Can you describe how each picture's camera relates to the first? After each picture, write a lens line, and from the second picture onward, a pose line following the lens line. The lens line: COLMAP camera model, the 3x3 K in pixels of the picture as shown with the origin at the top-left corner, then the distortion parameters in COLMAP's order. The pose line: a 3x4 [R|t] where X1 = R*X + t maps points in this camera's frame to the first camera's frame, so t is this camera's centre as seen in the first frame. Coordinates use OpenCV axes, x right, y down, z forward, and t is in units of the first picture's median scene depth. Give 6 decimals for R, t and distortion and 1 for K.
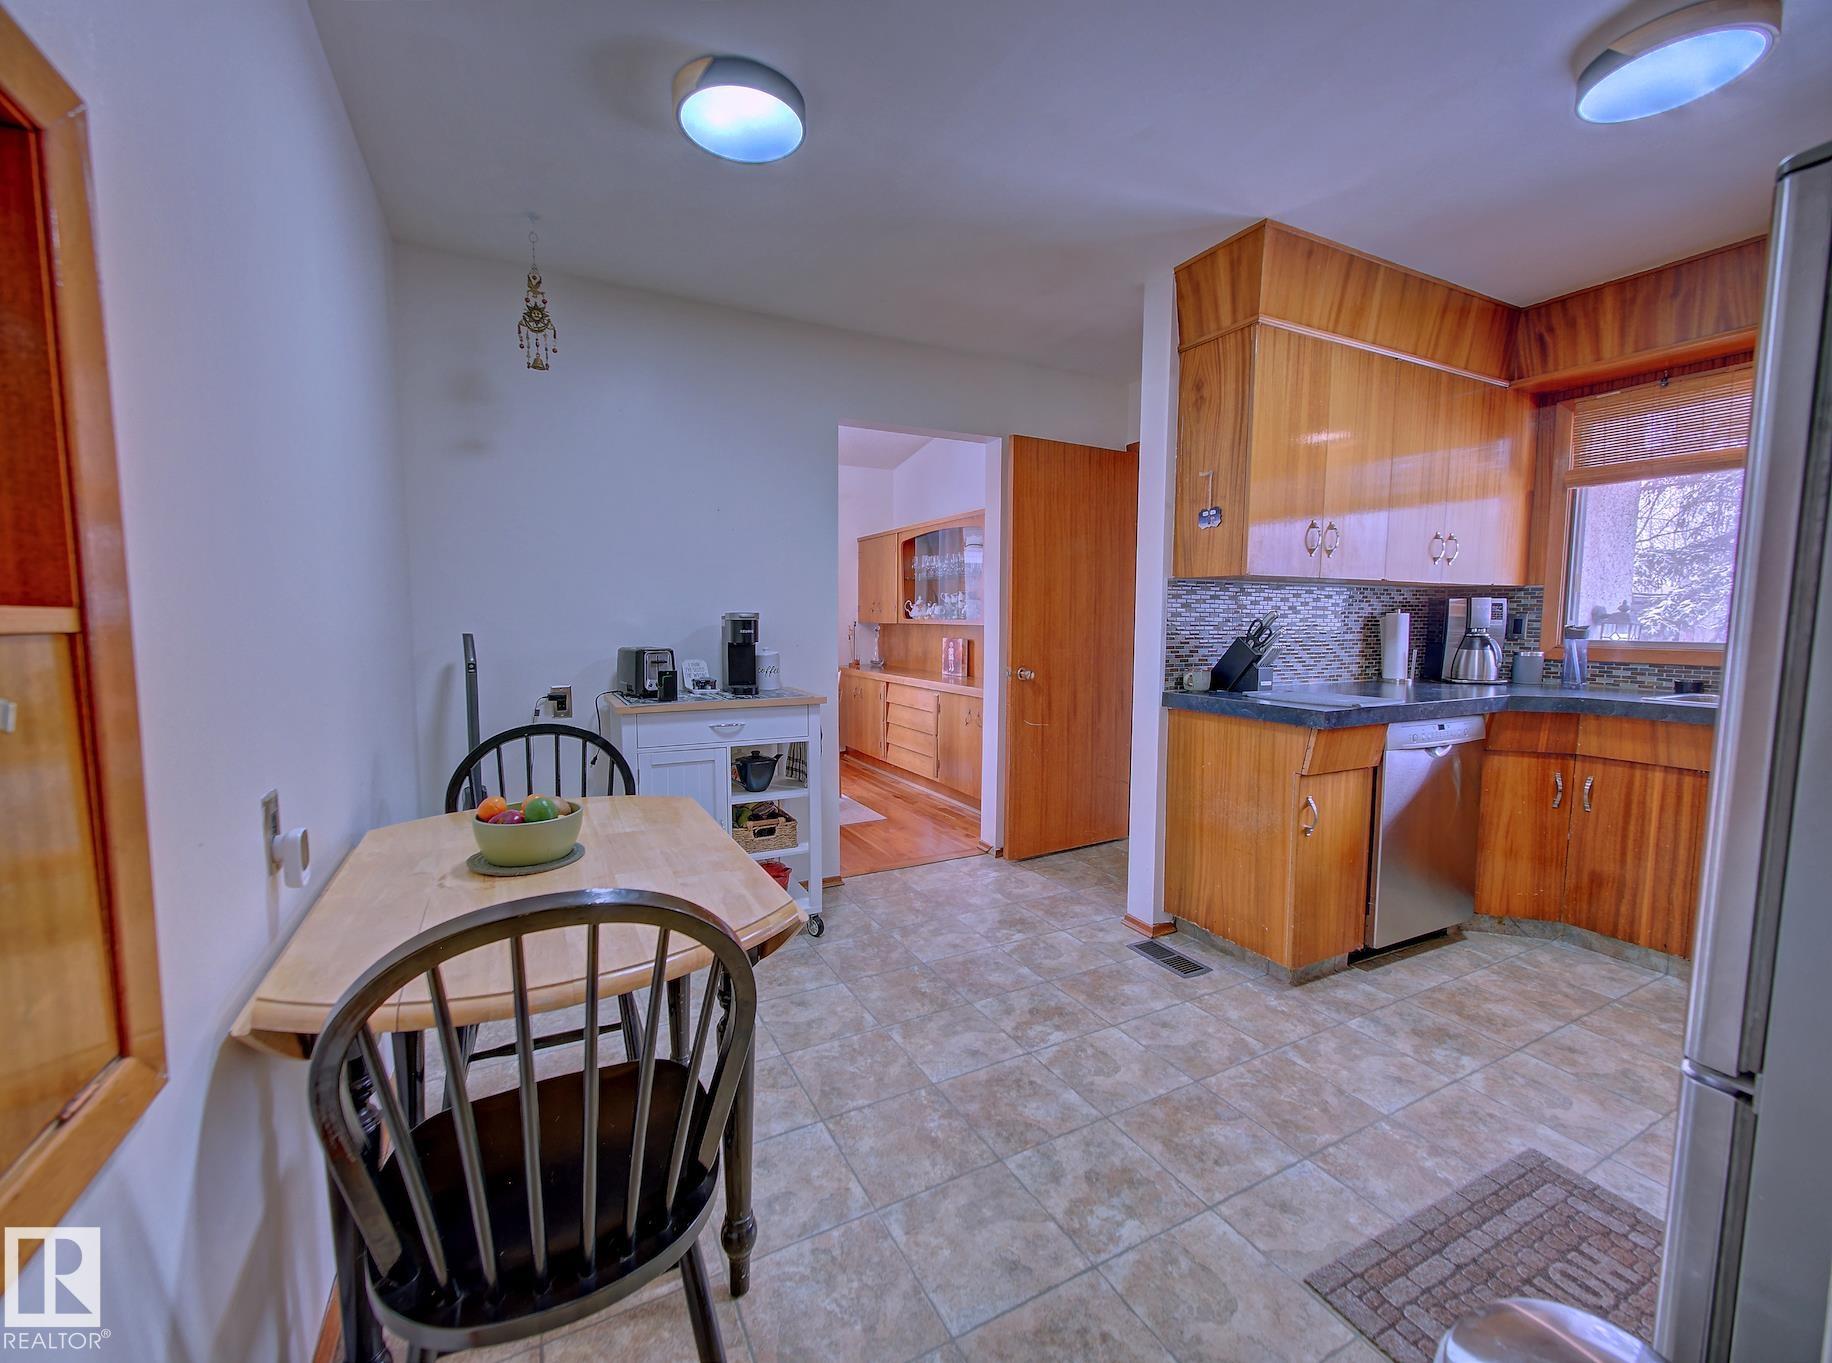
lens RADIAL K [[748.2, 0, 921.8], [0, 748.2, 684.7], [0, 0, 1]] dist [0.004900, -0.000608]
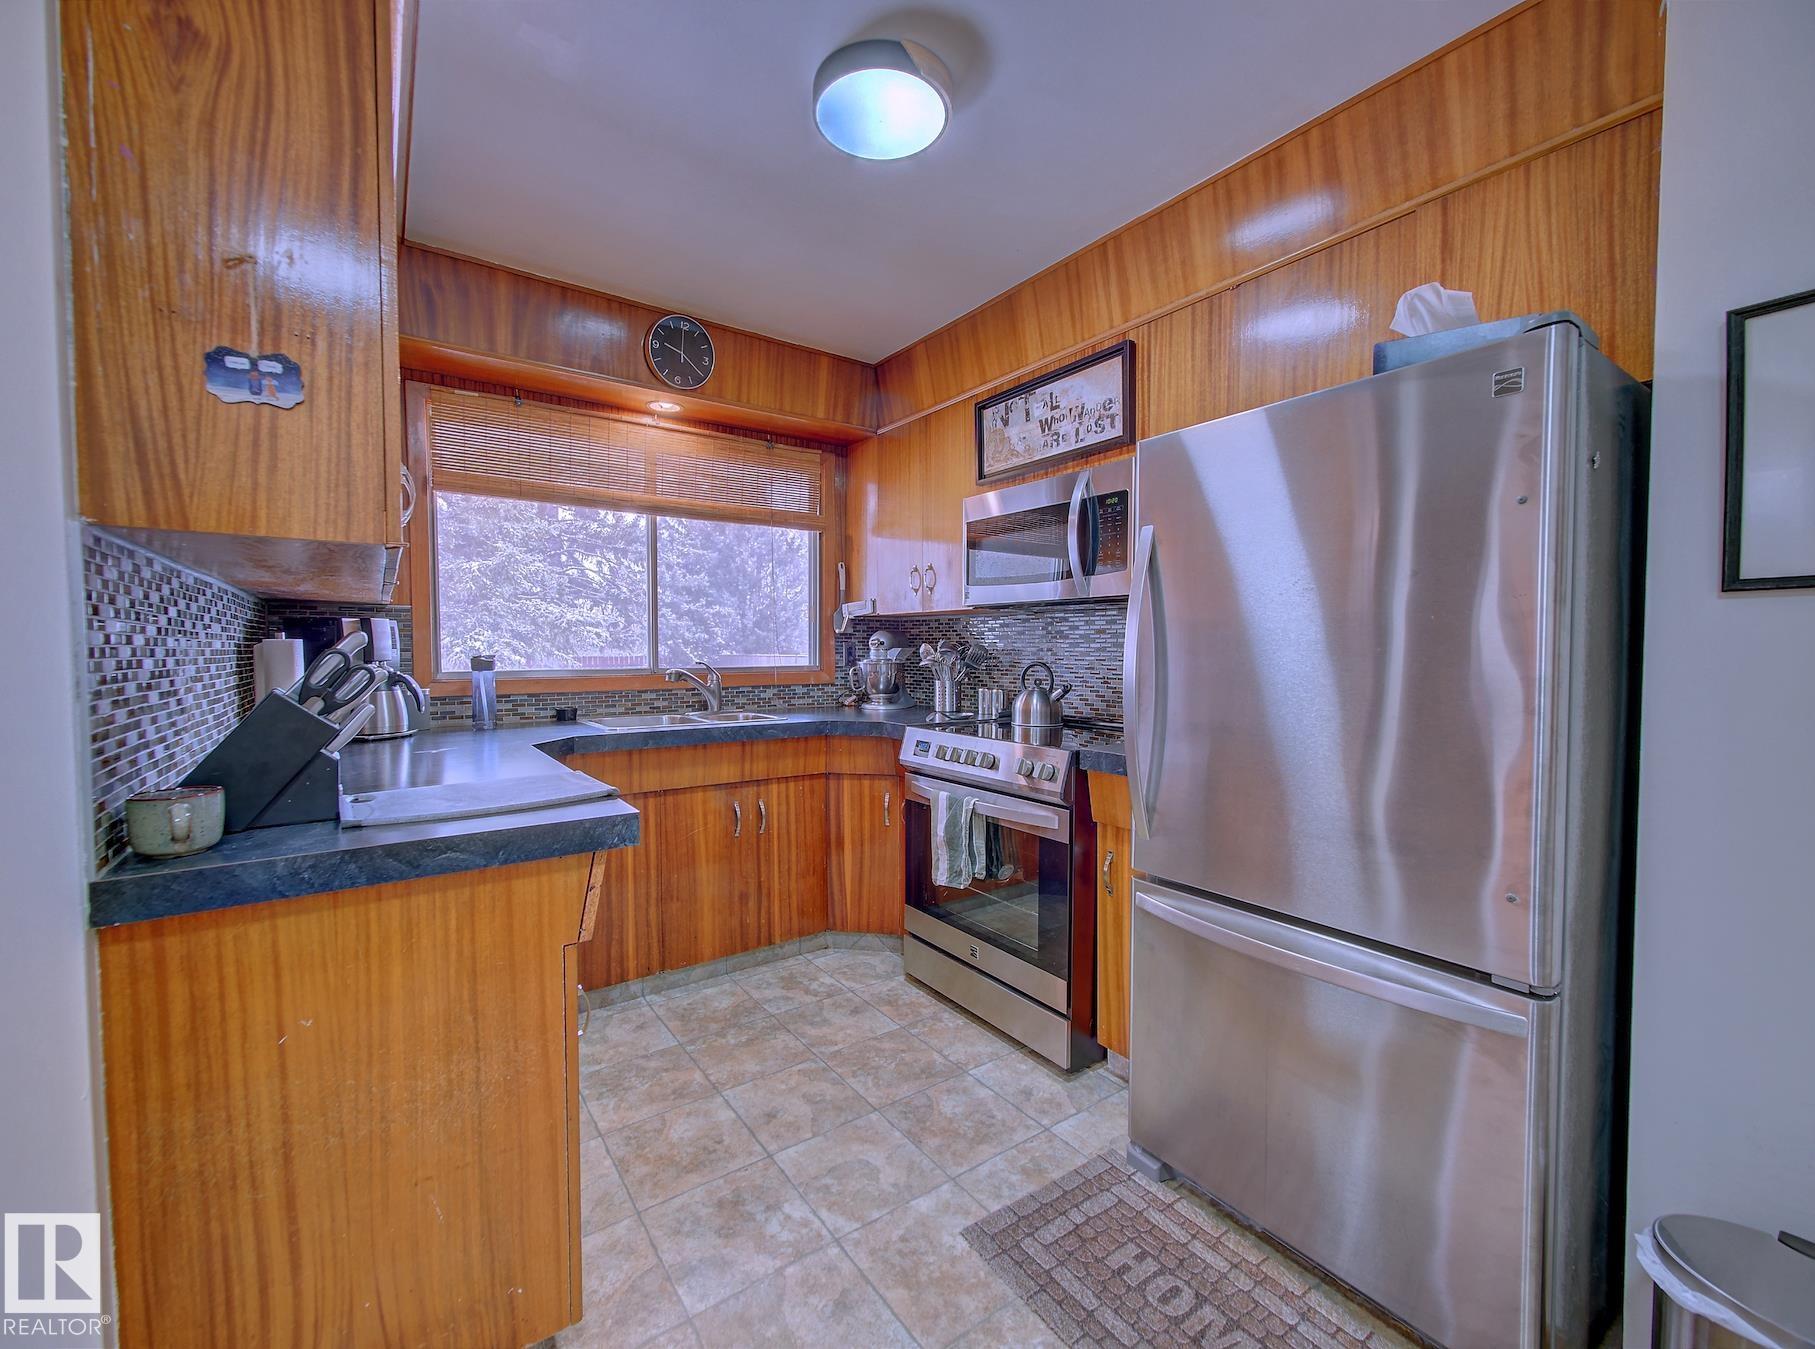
lens RADIAL K [[741.2, 0, 902.4], [0, 741.2, 675.0], [0, 0, 1]] dist [0.004900, -0.000608]
pose [[-0.117080, -0.039714, 0.992328, -0.025050], [0.091090, 0.994559, 0.050551, -0.063098], [-0.988936, 0.096309, -0.112826, 0.705486]]
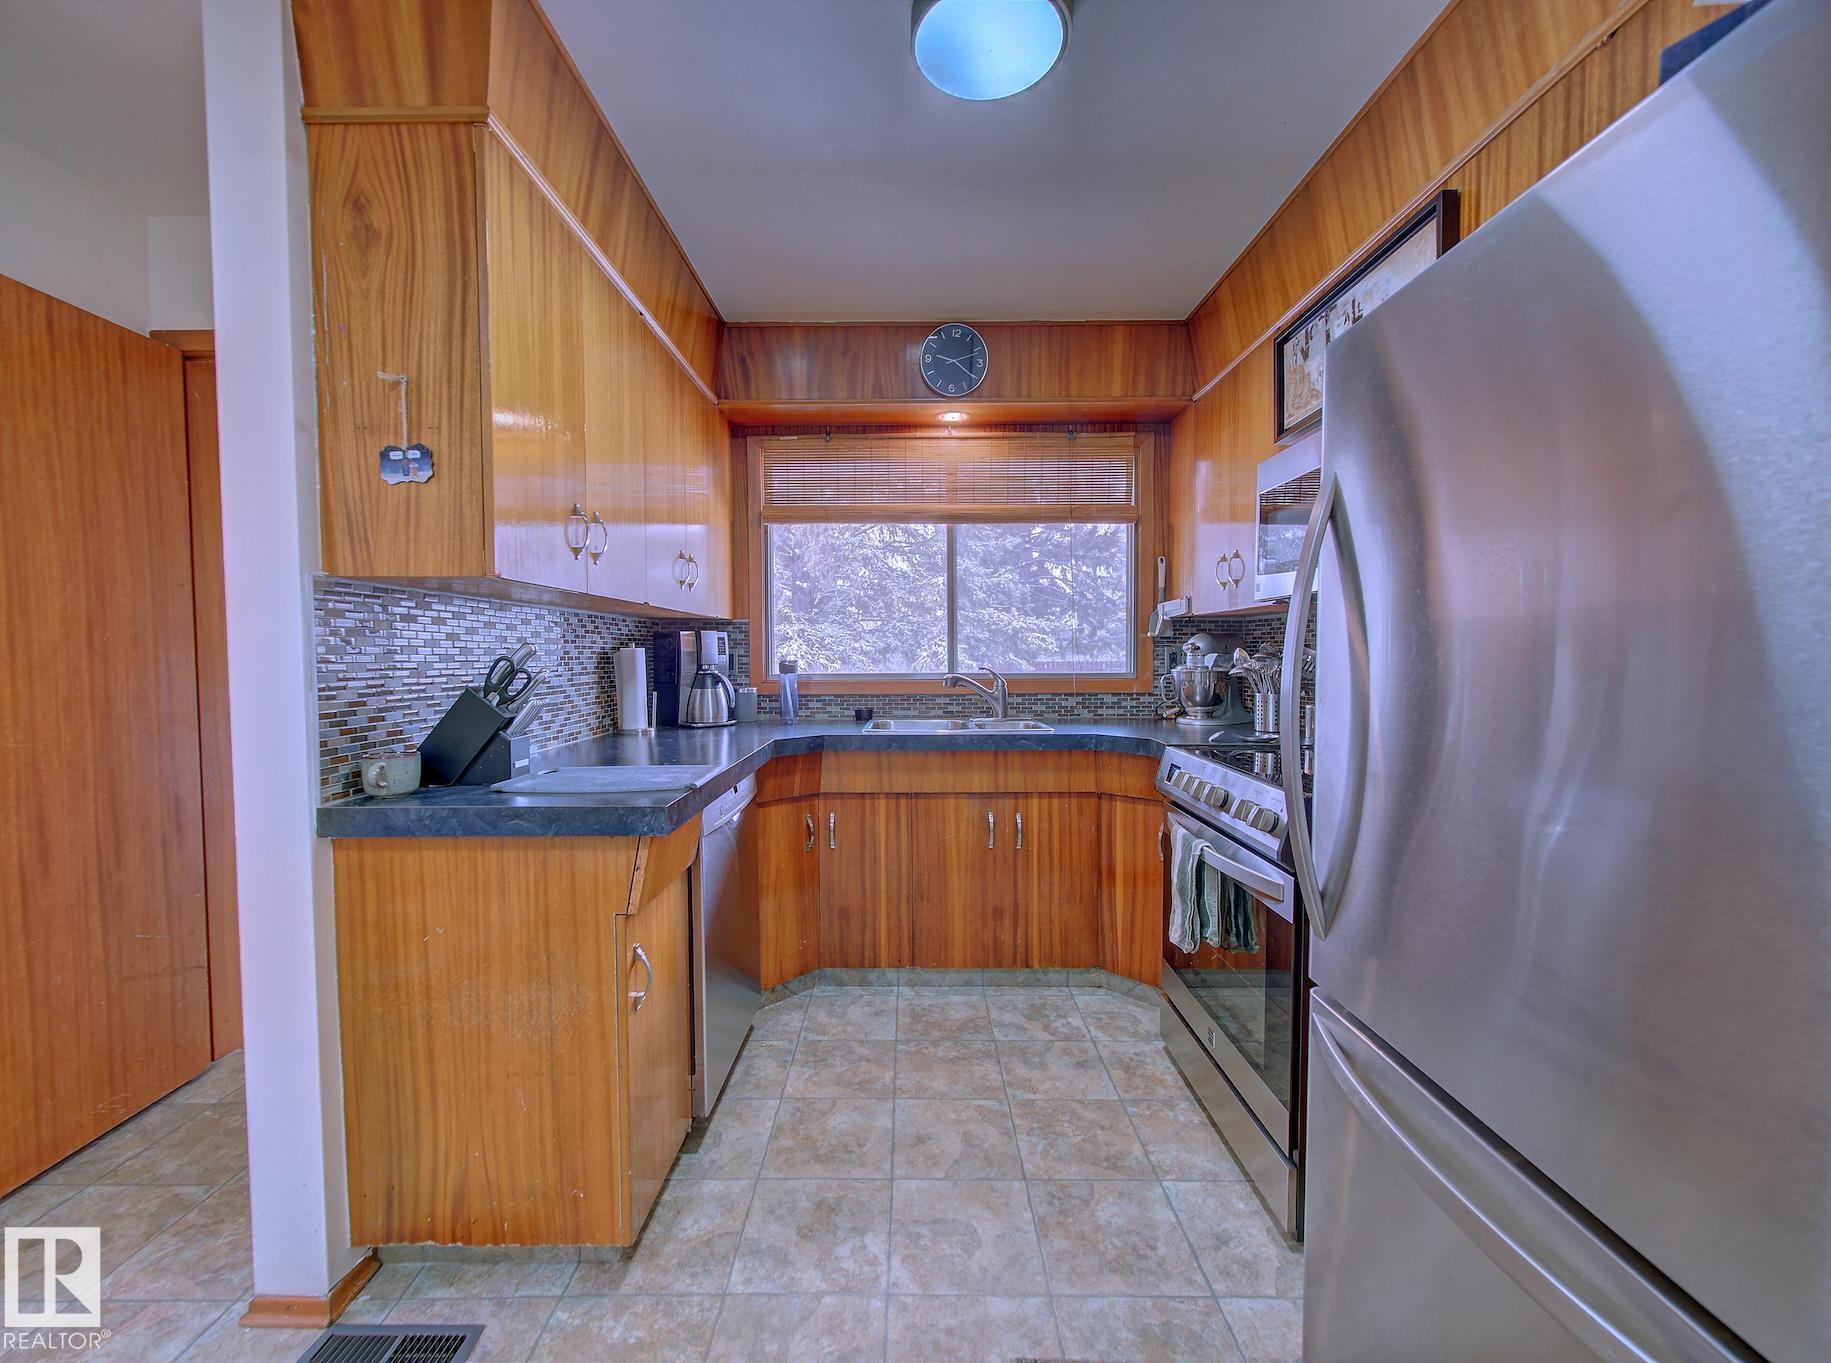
lens RADIAL K [[747.8, 0, 905.2], [0, 747.8, 682.8], [0, 0, 1]] dist [0.004900, -0.000608]
pose [[0.482585, -0.039805, 0.874944, 0.084876], [0.084597, 0.996414, -0.001329, -0.039328], [-0.871754, 0.074659, 0.484222, 0.434992]]
